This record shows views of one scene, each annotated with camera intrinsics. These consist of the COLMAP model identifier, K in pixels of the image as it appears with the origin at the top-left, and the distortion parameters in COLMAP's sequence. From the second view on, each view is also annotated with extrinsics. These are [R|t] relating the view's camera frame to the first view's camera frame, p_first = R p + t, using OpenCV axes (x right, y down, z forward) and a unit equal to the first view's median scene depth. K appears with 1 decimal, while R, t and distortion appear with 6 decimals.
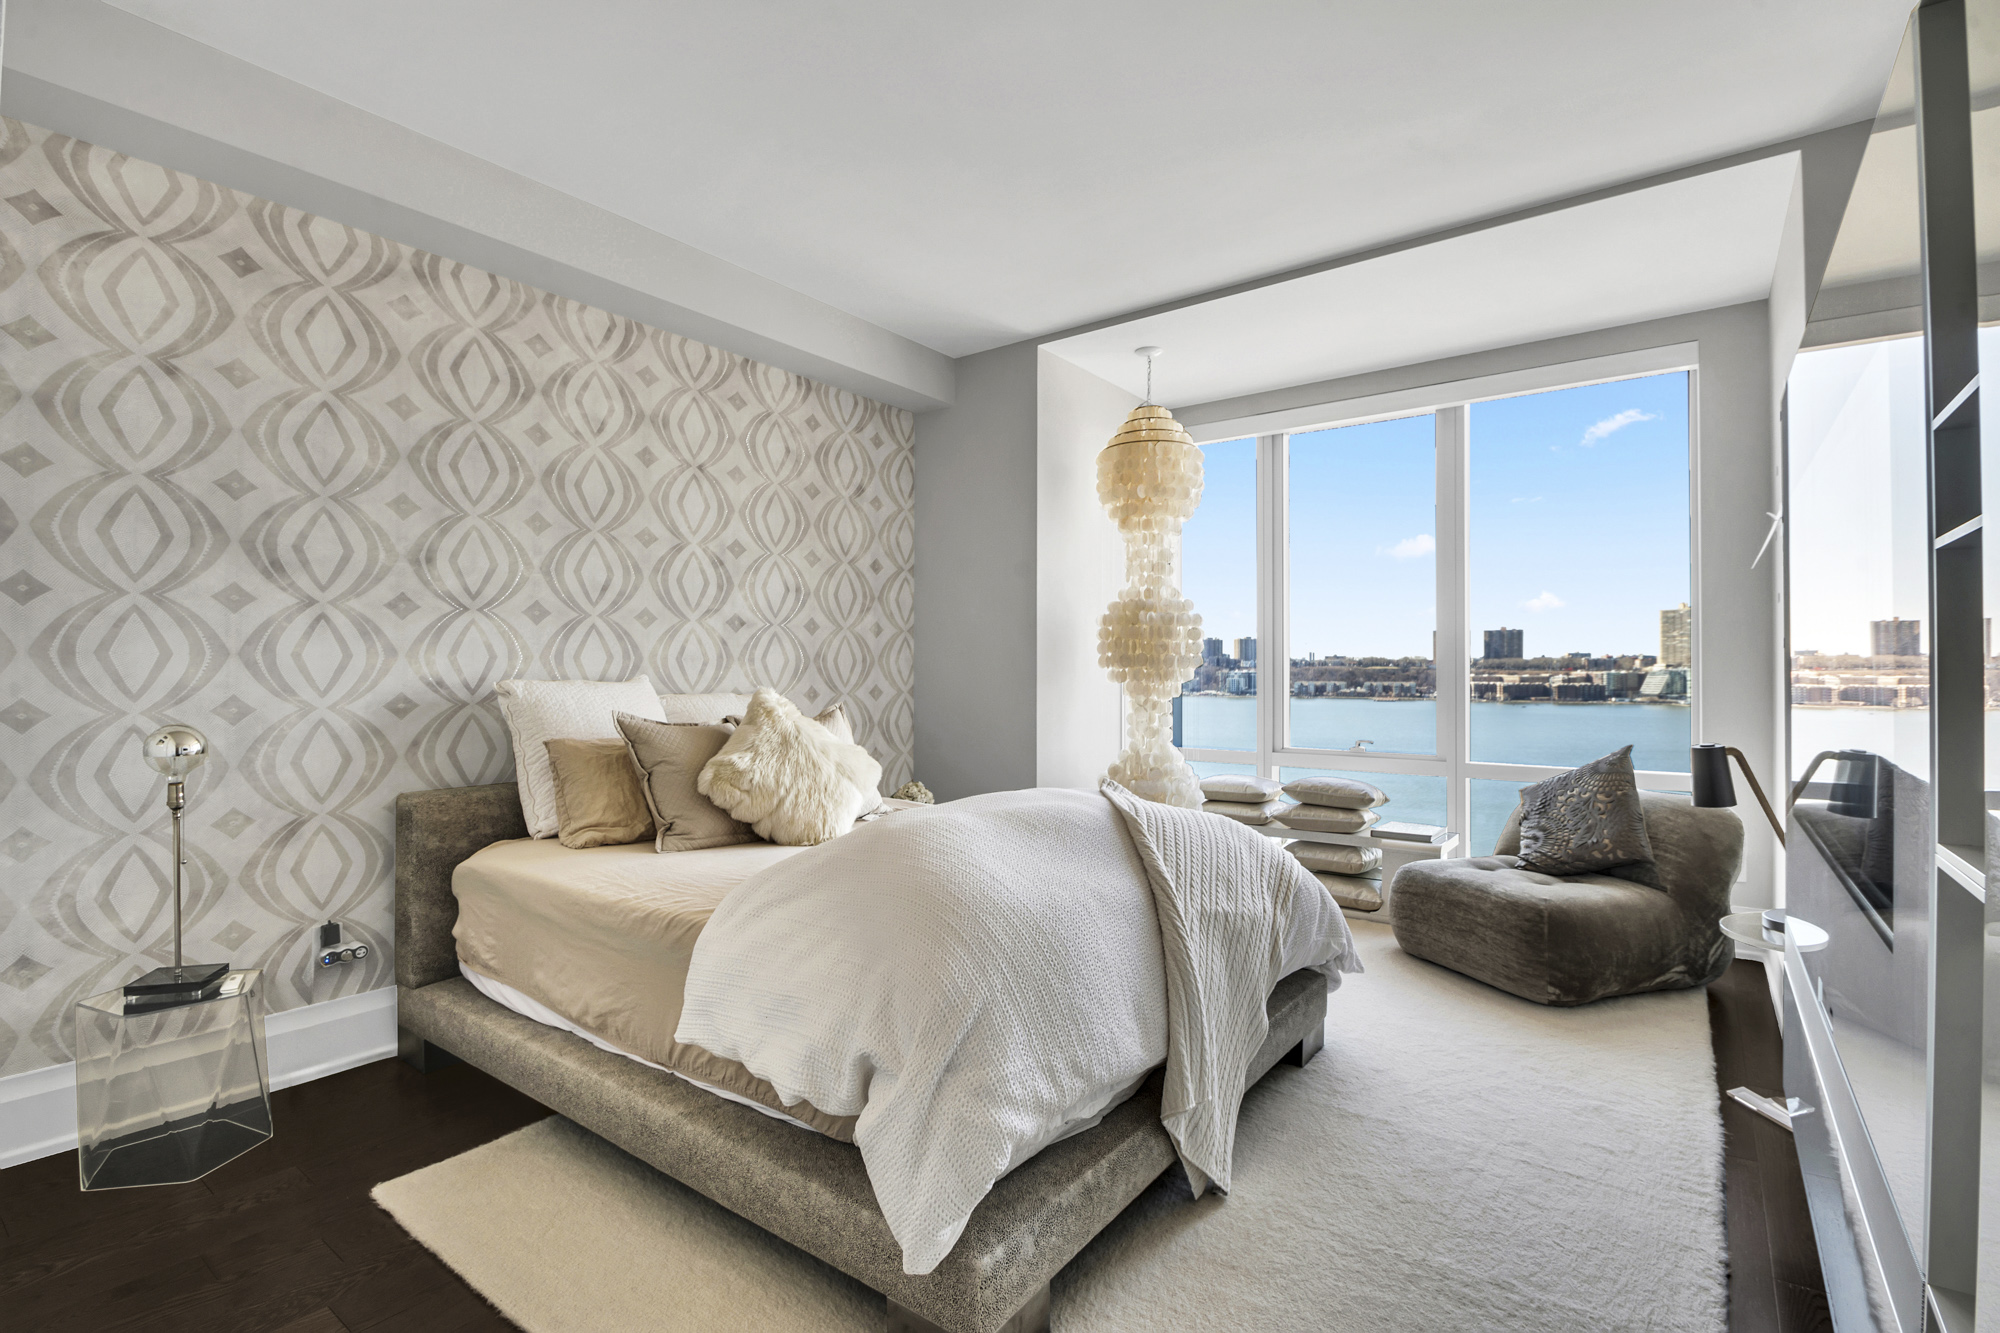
lens RADIAL K [[923.2, 0, 1008.5], [0, 923.2, 662.1], [0, 0, 1]] dist [0.003420, -0.008915]
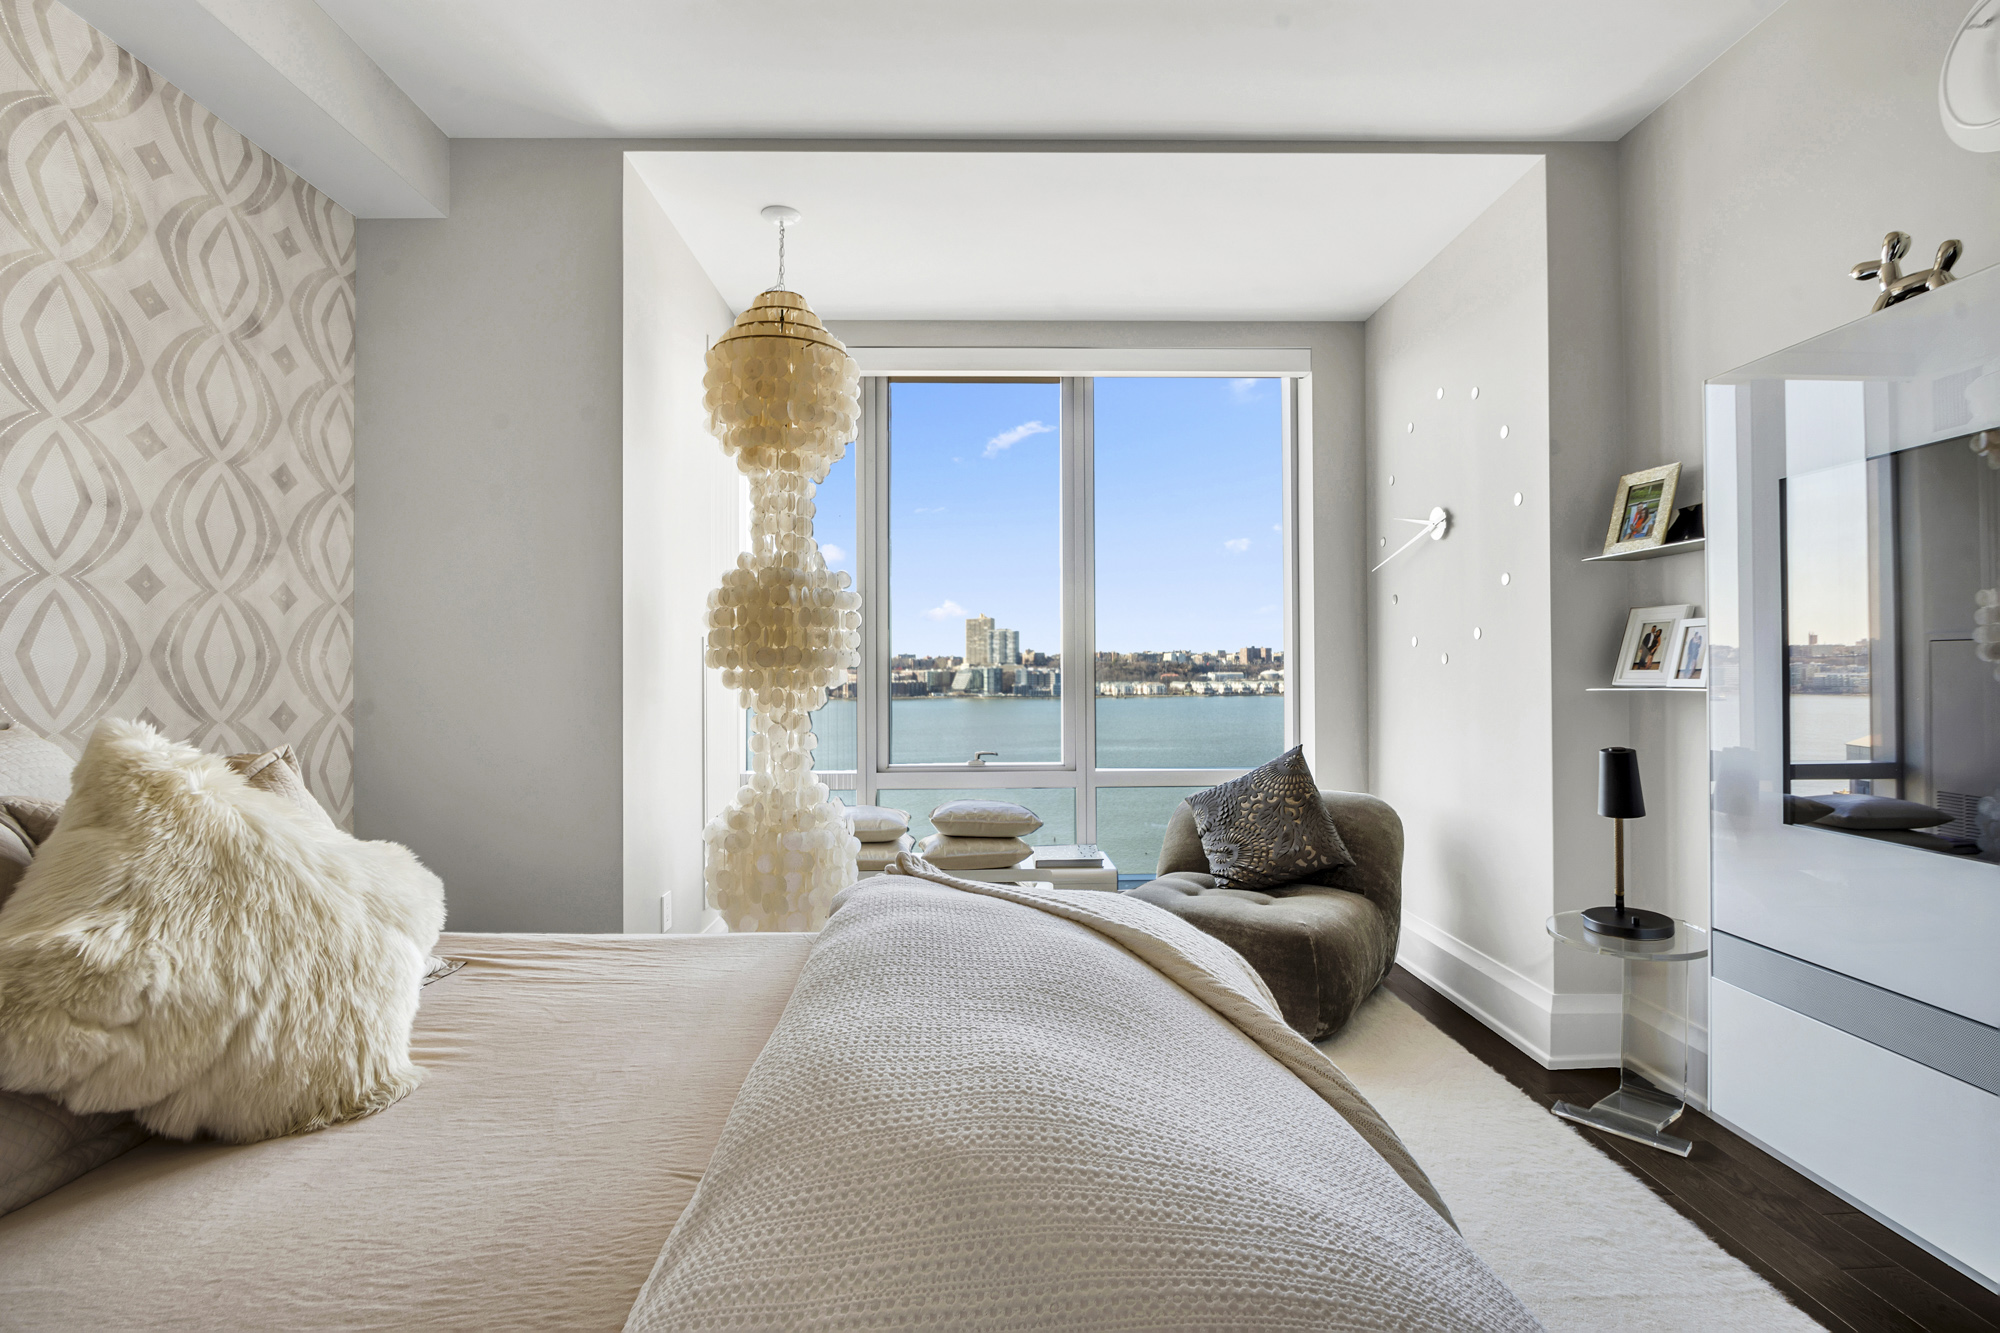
lens RADIAL K [[944.7, 0, 1007.7], [0, 944.7, 661.6], [0, 0, 1]] dist [-0.002233, -0.010347]
pose [[0.789024, -0.000080, 0.614362, -0.155731], [0.000589, 1.000000, -0.000627, 0.002000], [-0.614362, 0.000856, 0.789024, 0.340675]]
